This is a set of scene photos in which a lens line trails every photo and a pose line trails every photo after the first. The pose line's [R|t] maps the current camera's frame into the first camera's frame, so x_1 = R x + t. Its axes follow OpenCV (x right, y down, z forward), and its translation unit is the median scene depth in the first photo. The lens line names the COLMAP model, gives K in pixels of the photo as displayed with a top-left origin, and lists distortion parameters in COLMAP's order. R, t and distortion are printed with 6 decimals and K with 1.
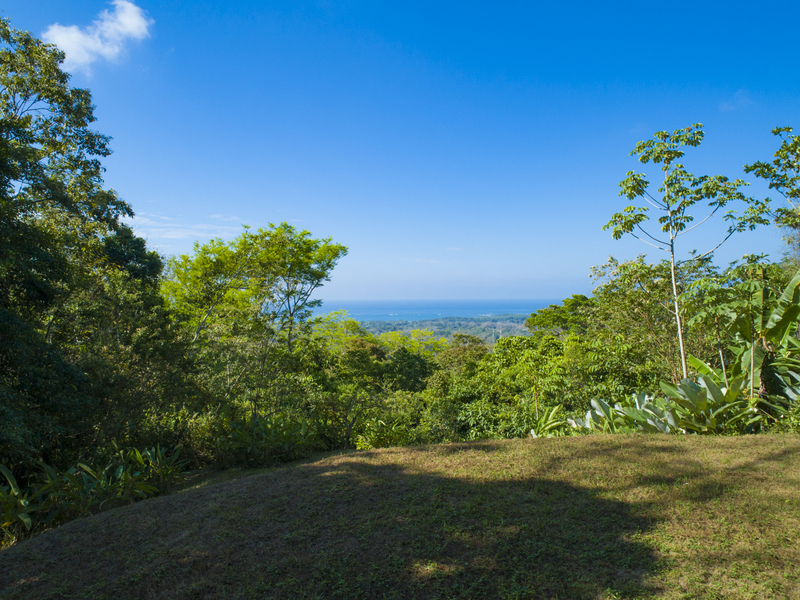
lens RADIAL K [[602.7, 0, 402.3], [0, 602.7, 298.9], [0, 0, 1]] dist [-0.026083, 0.010812]
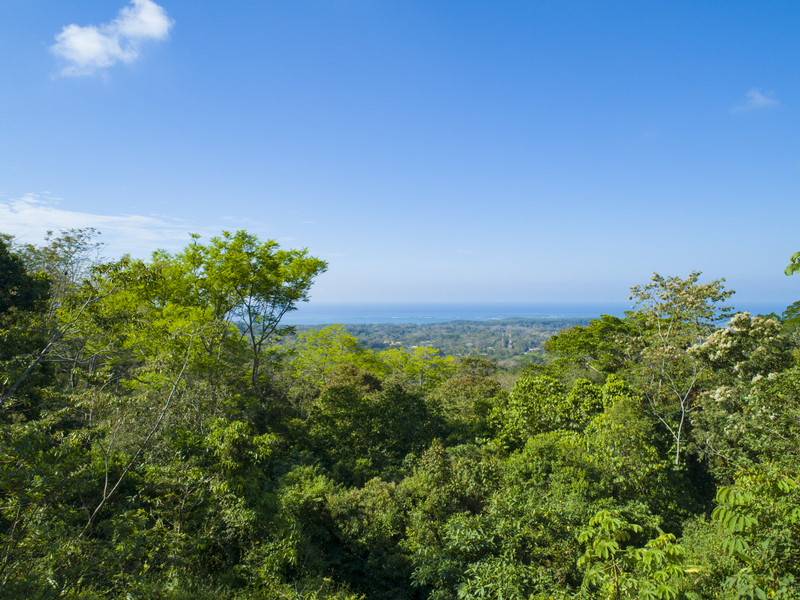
lens RADIAL K [[602.7, 0, 402.3], [0, 602.7, 298.9], [0, 0, 1]] dist [-0.026083, 0.010812]
pose [[0.999837, 0.008815, -0.015757, 0.021382], [-0.008871, 0.999955, -0.003471, -0.034748], [0.015726, 0.003610, 0.999870, 0.207943]]
